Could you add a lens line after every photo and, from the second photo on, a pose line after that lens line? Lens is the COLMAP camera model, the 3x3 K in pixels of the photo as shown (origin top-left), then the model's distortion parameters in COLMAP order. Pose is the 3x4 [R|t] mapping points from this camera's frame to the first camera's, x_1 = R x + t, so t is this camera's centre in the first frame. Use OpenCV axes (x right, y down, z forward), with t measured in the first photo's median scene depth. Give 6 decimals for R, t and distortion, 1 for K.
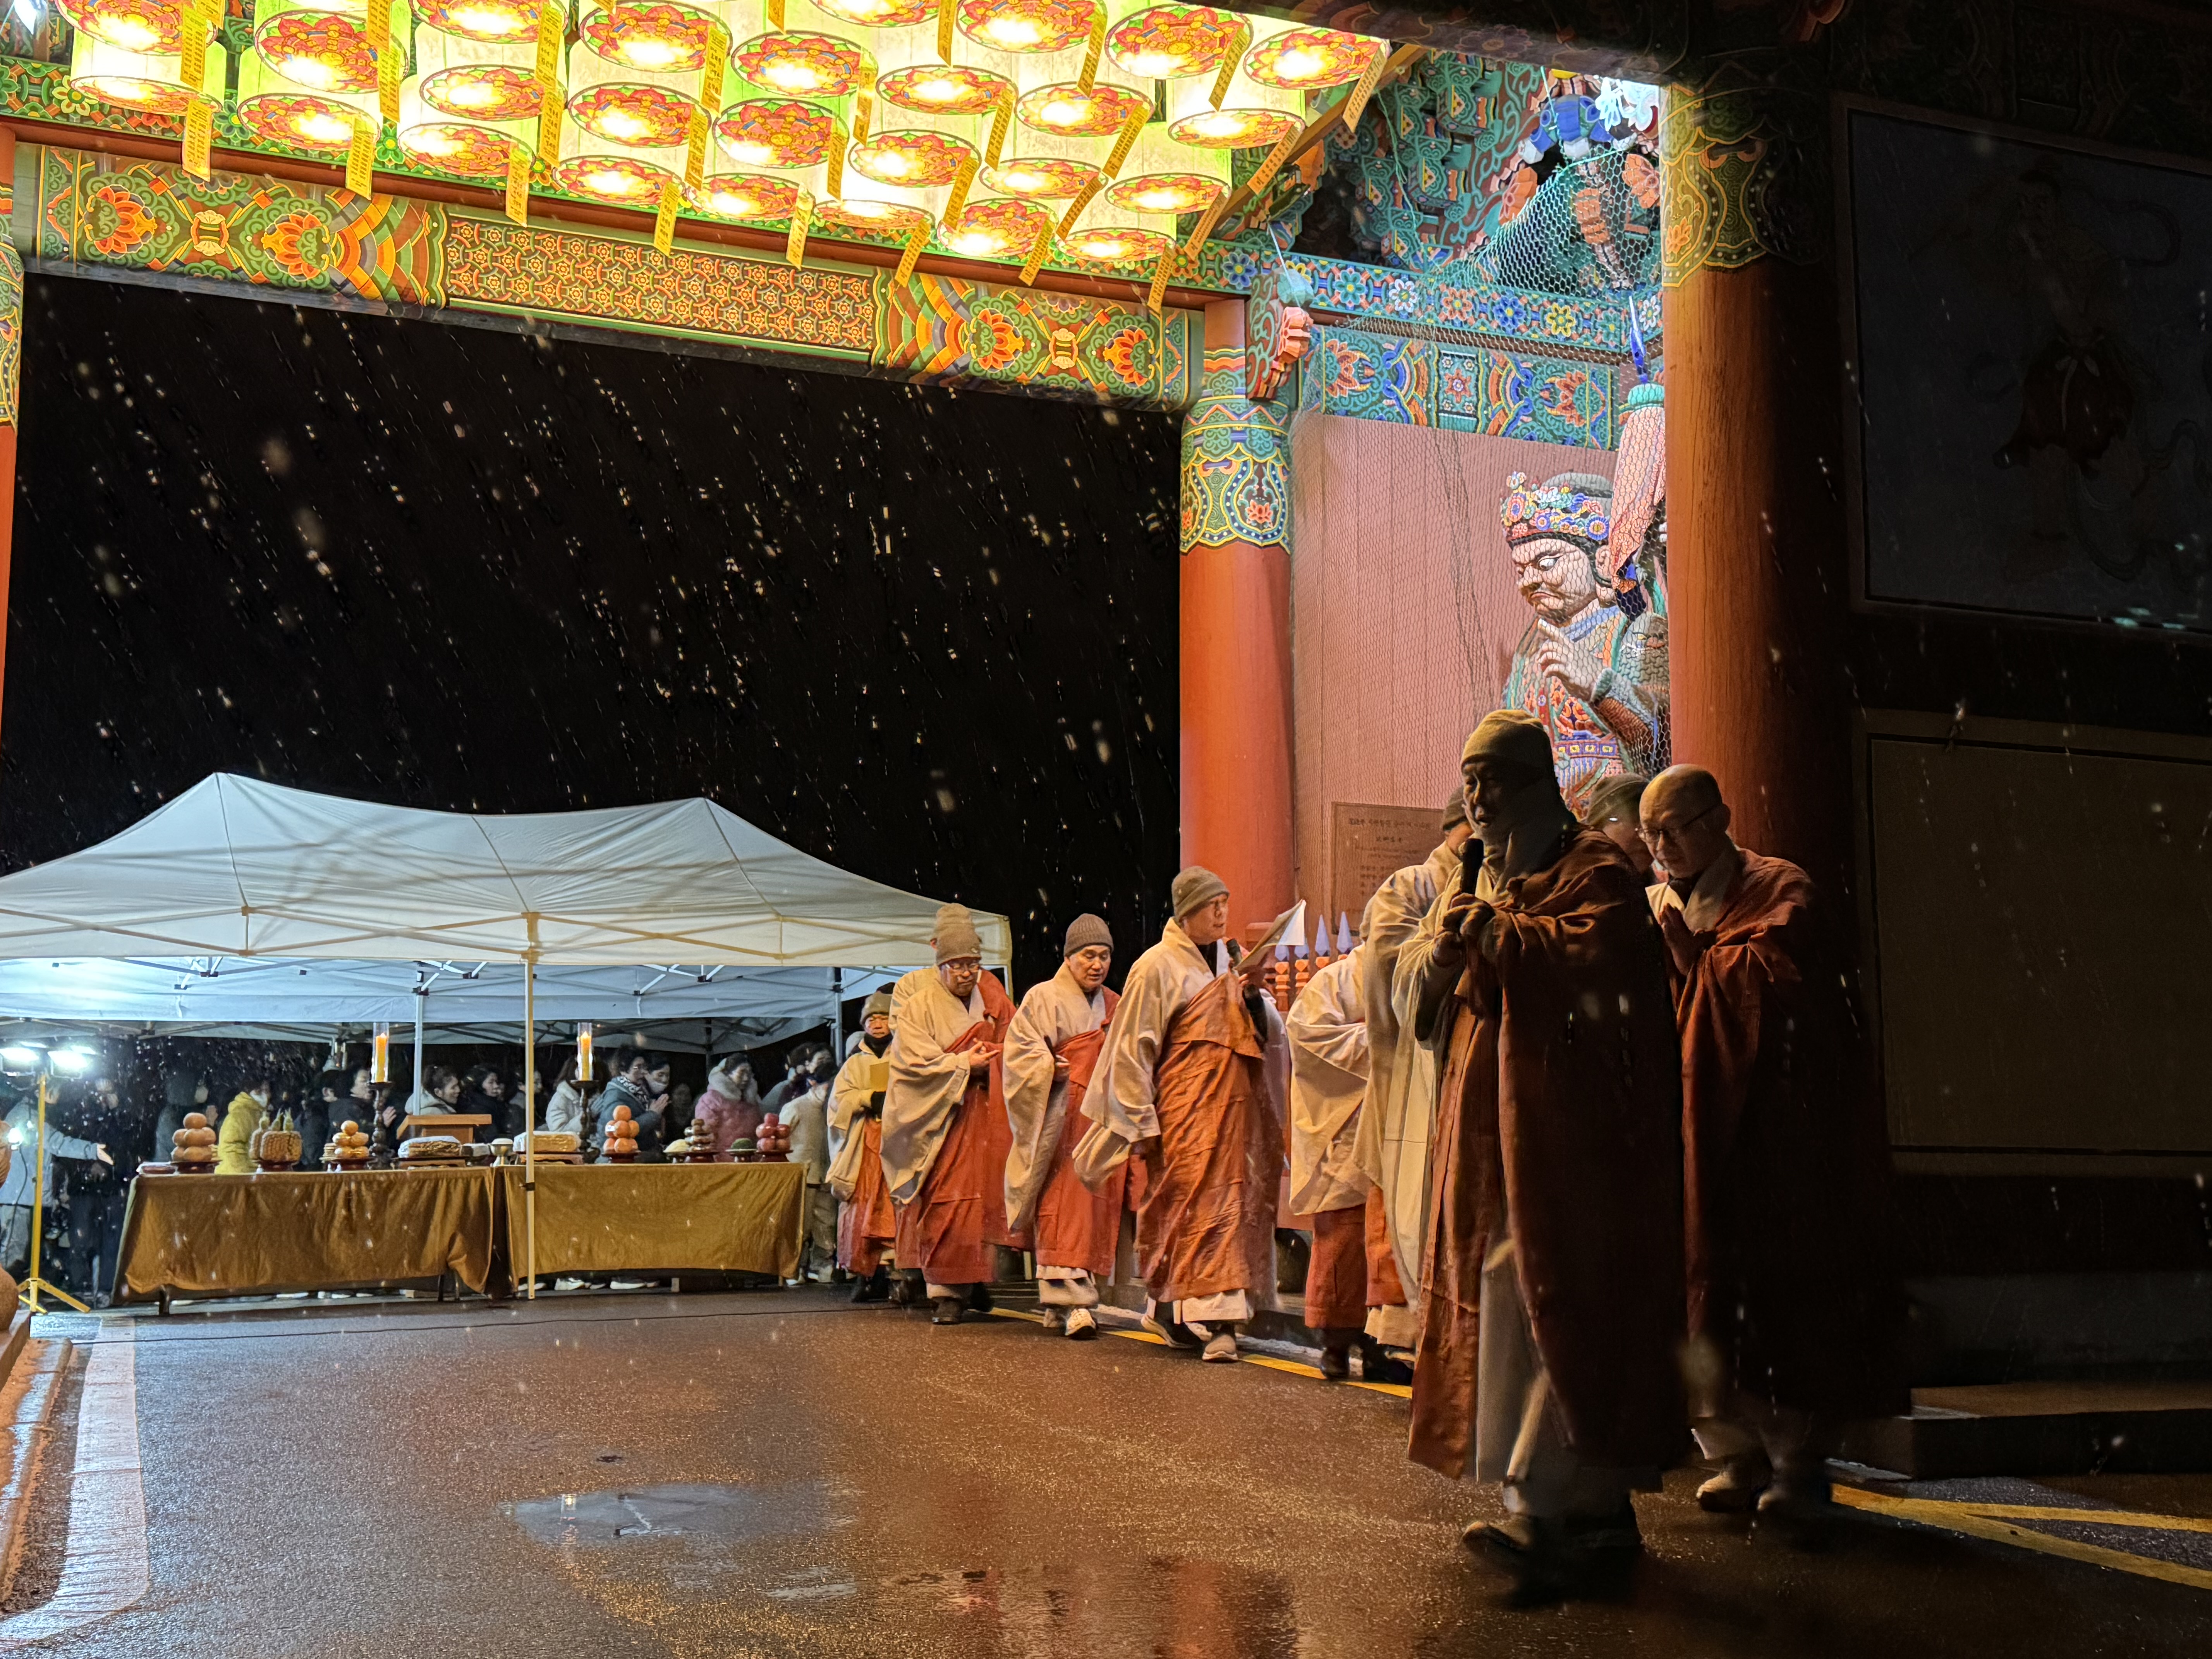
lens RADIAL K [[2387.4, 0, 1110.2], [0, 2387.4, 834.6], [0, 0, 1]] dist [0.196762, -0.459076]
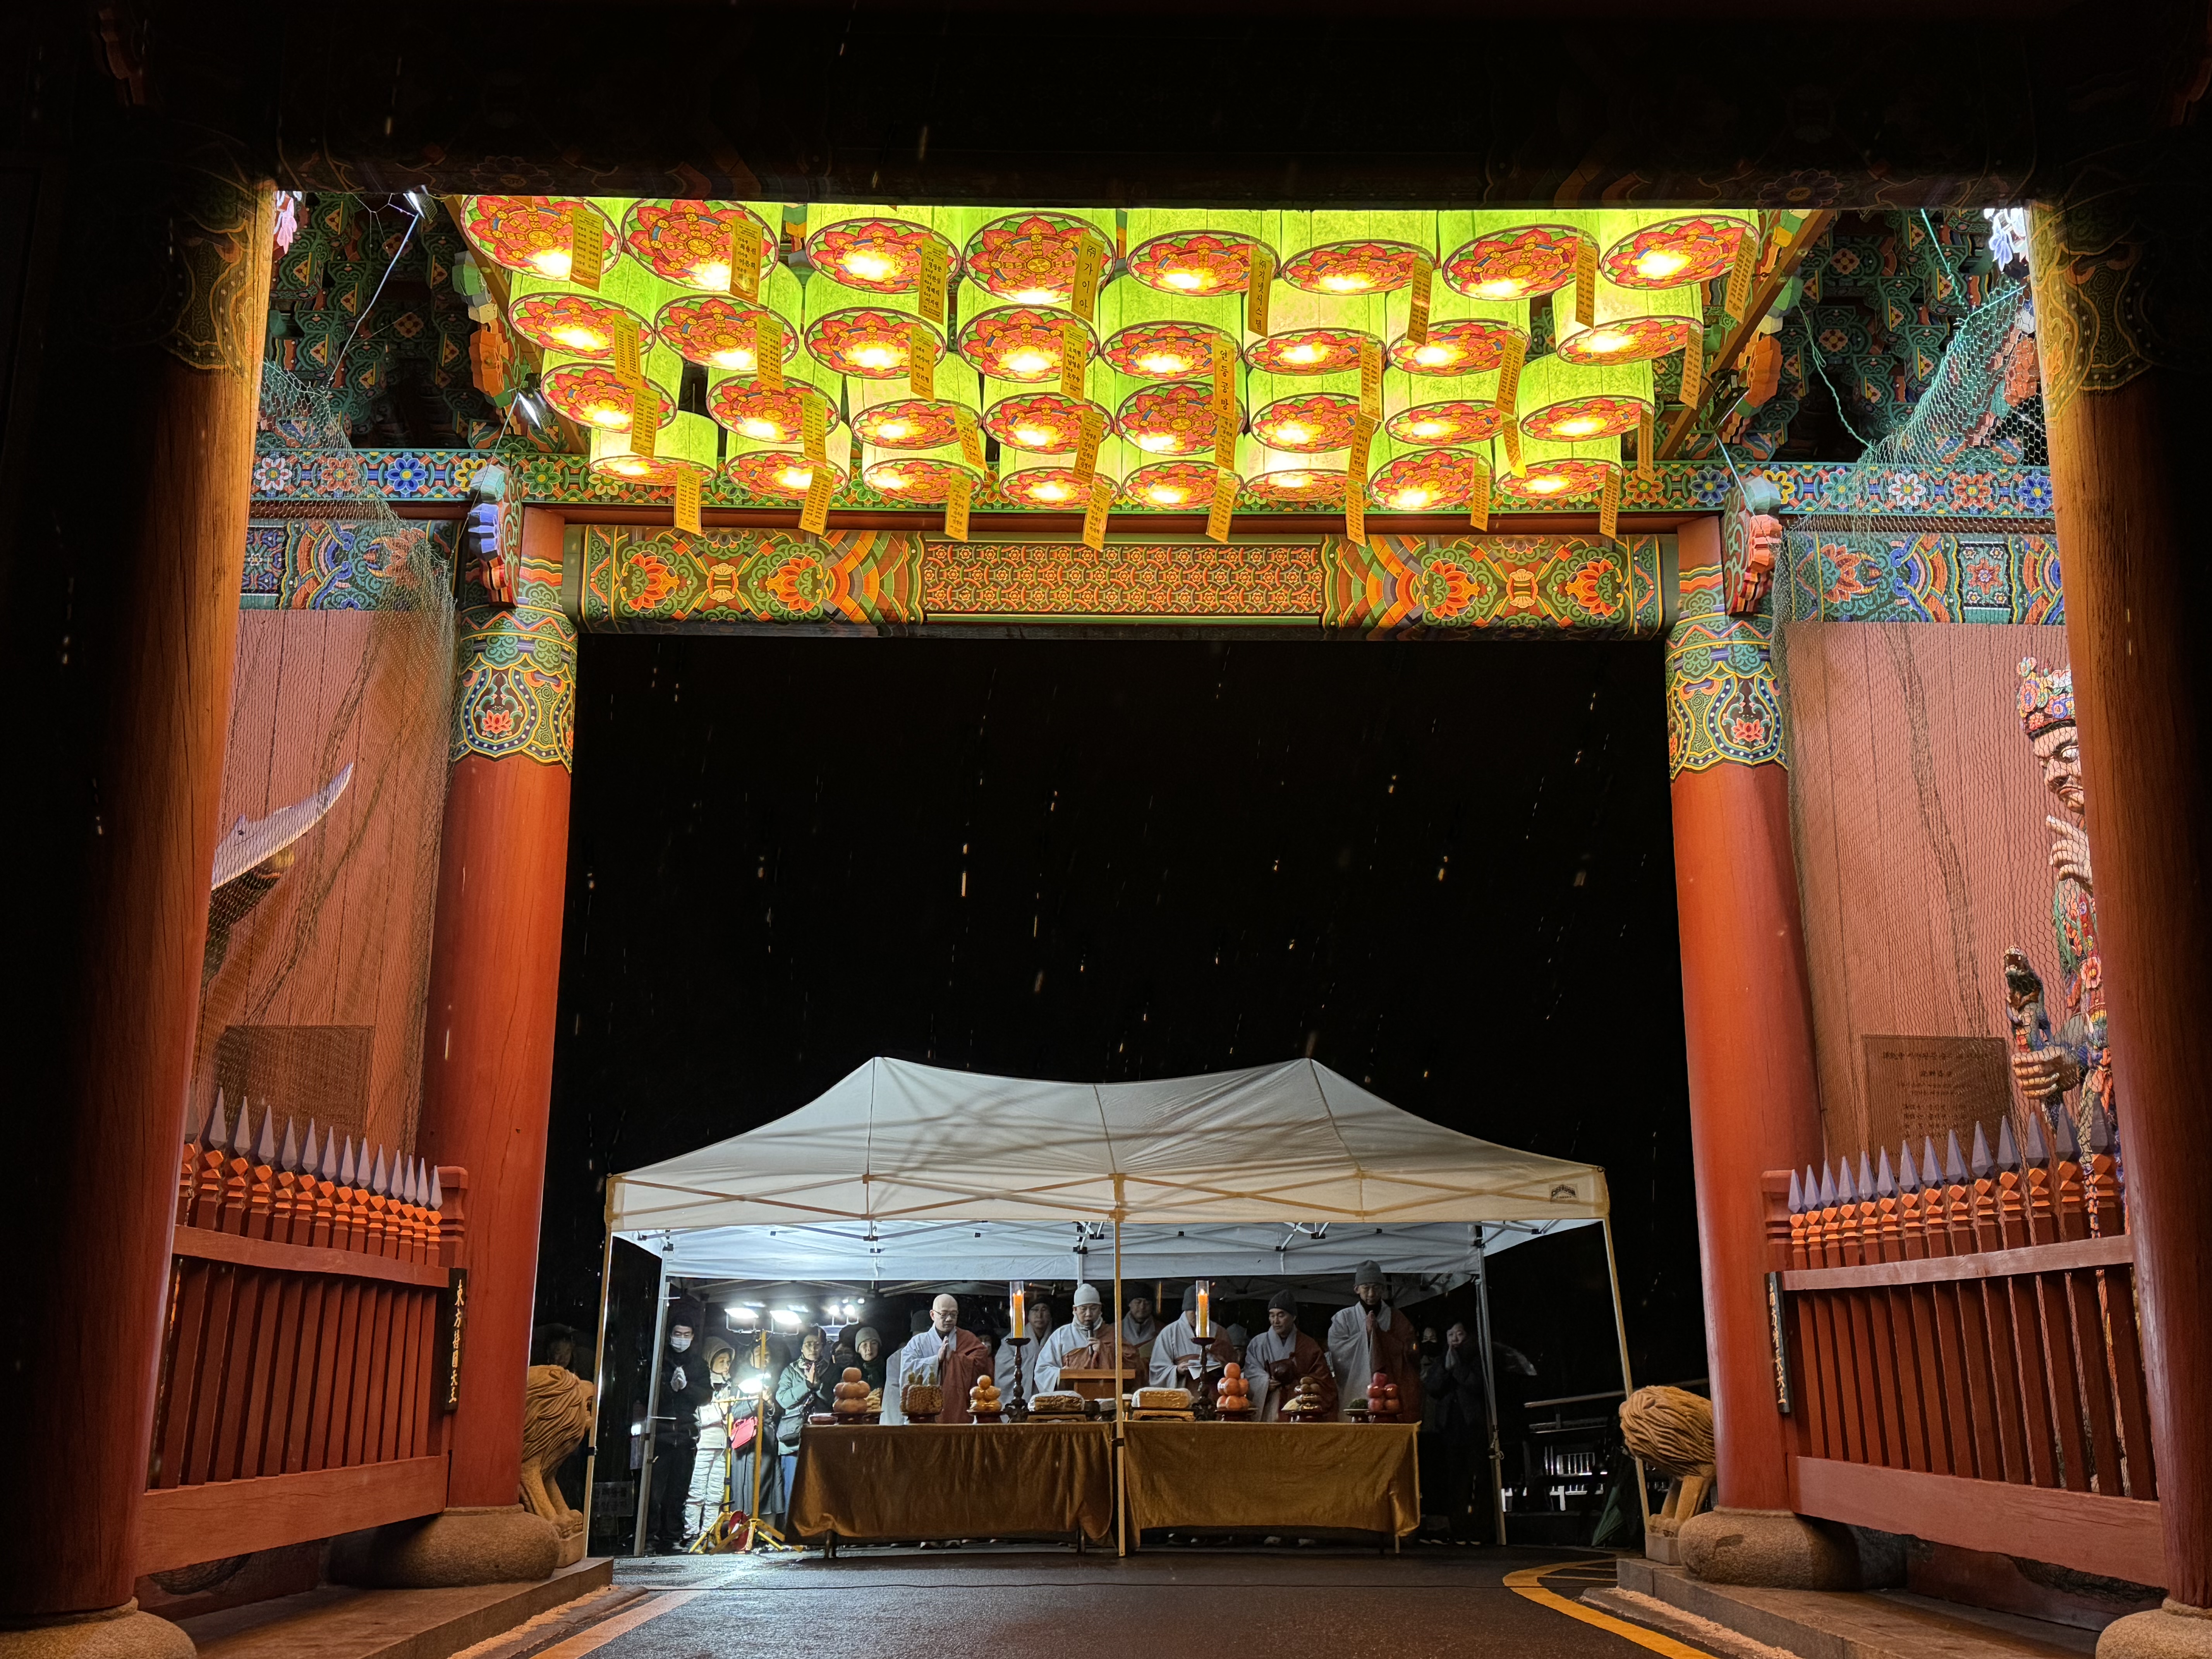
lens RADIAL K [[2182.6, 0, 1099.4], [0, 2182.6, 838.6], [0, 0, 1]] dist [0.168872, -0.348551]
pose [[0.930977, -0.081391, -0.355888, 0.136275], [0.039093, 0.991452, -0.124479, 0.006441], [0.362977, 0.101974, 0.926201, 0.110263]]
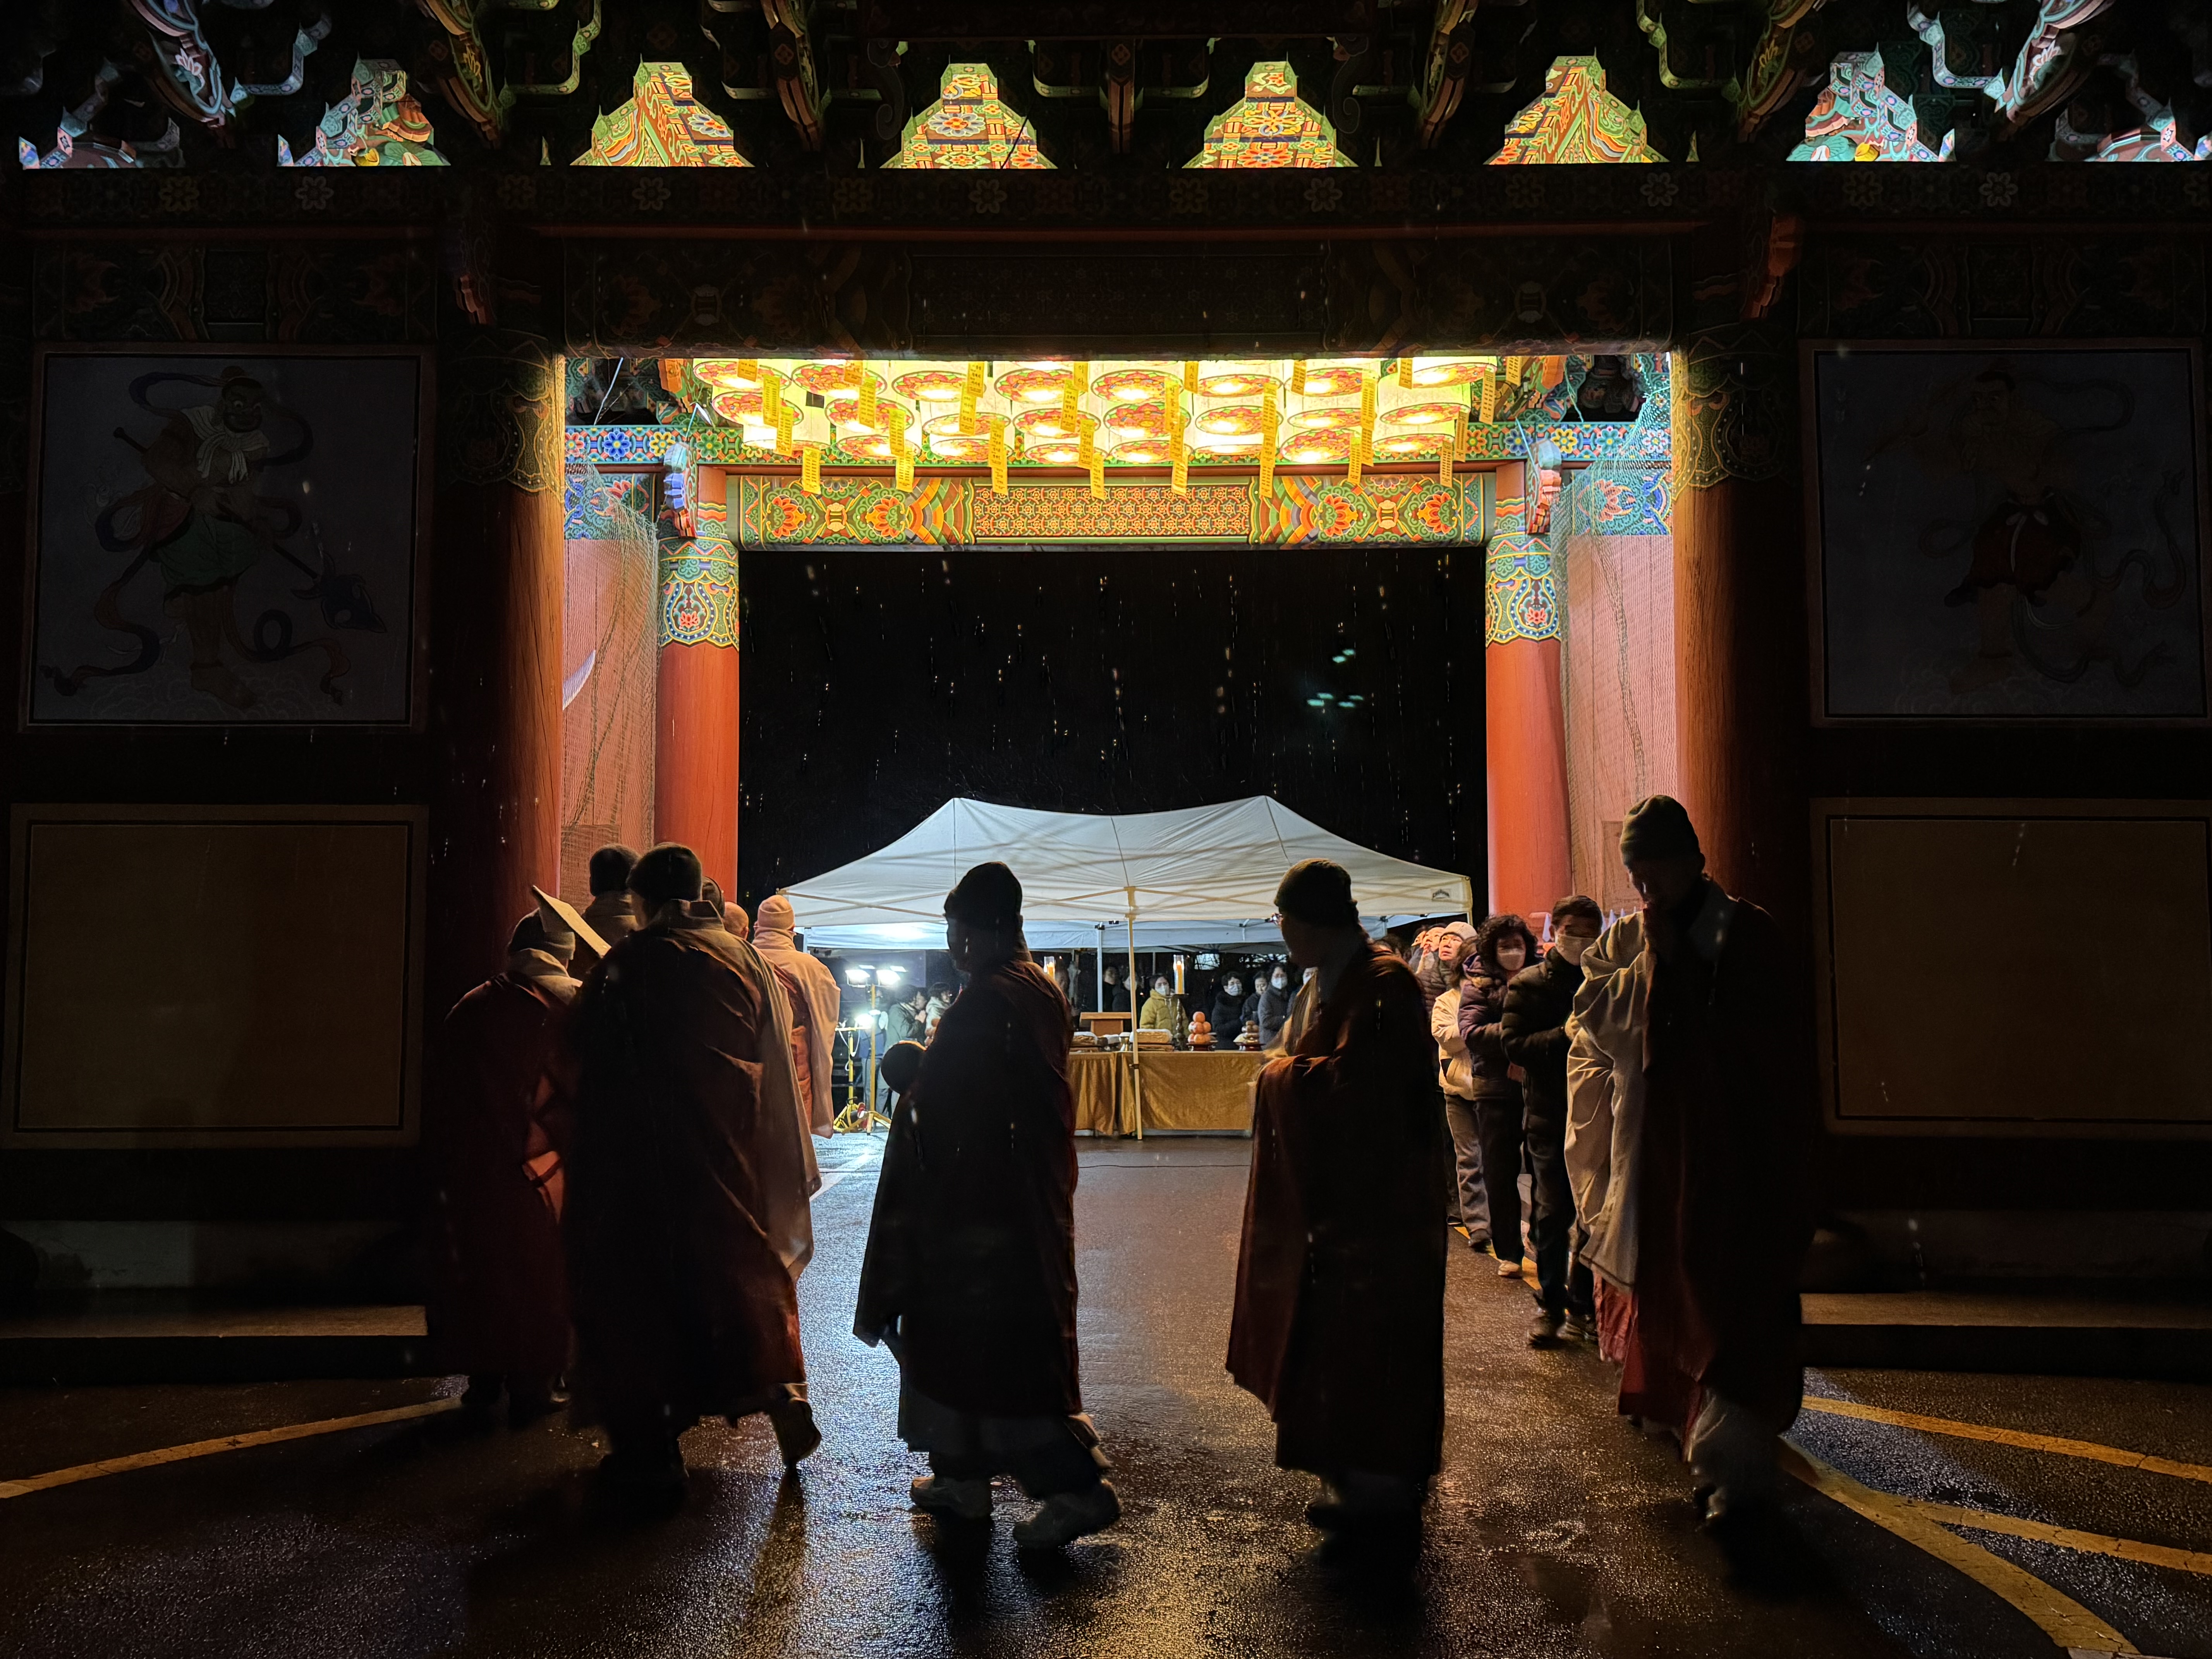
lens RADIAL K [[1817.3, 0, 1105.8], [0, 1817.3, 839.1], [0, 0, 1]] dist [0.139708, -0.283322]
pose [[0.926371, -0.026292, -0.375694, 0.236463], [0.047782, 0.997704, 0.047997, -0.071119], [0.373570, -0.062414, 0.925500, -0.088048]]
